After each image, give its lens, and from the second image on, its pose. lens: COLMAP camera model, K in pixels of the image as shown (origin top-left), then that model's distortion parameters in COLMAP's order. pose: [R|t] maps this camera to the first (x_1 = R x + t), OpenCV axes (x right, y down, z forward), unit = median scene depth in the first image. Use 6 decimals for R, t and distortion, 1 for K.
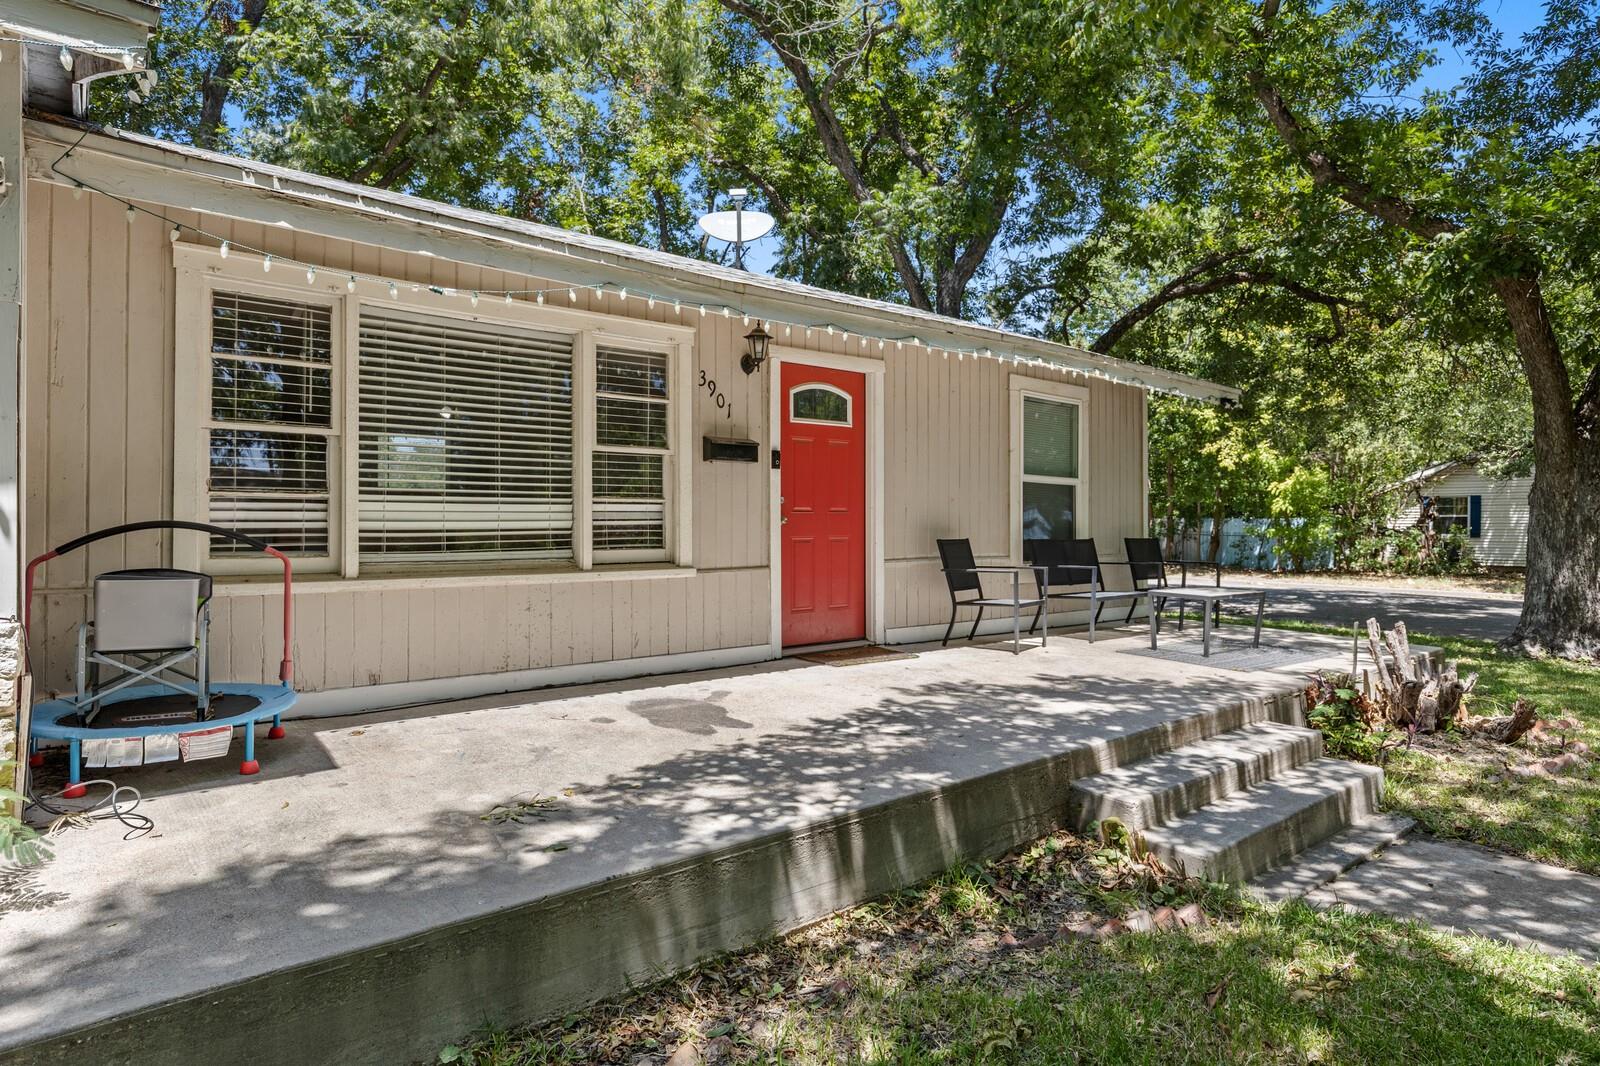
lens RADIAL K [[966.8, 0, 797.7], [0, 966.8, 530.0], [0, 0, 1]] dist [0.004940, 0.000619]
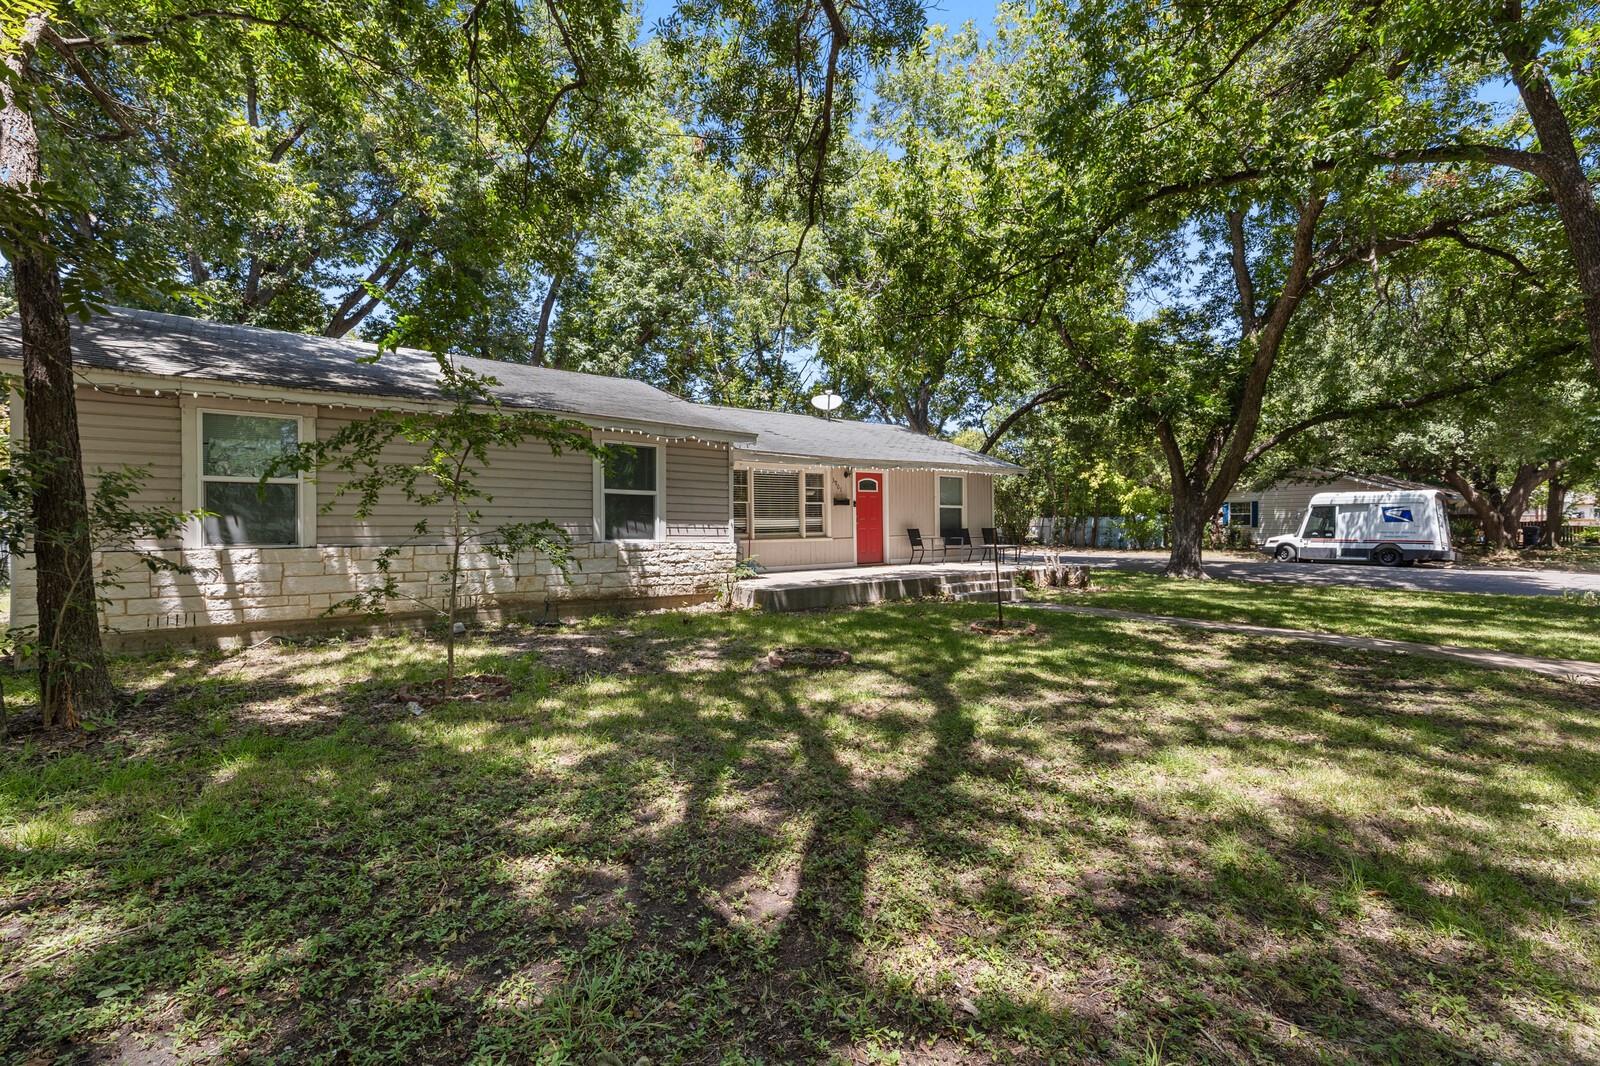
lens RADIAL K [[732.3, 0, 803.5], [0, 732.3, 533.3], [0, 0, 1]] dist [0.005540, 0.000239]
pose [[0.999540, -0.011479, -0.028063, -0.108154], [0.011682, 0.999907, 0.007083, 0.004262], [0.027979, -0.007408, 0.999581, -1.228827]]
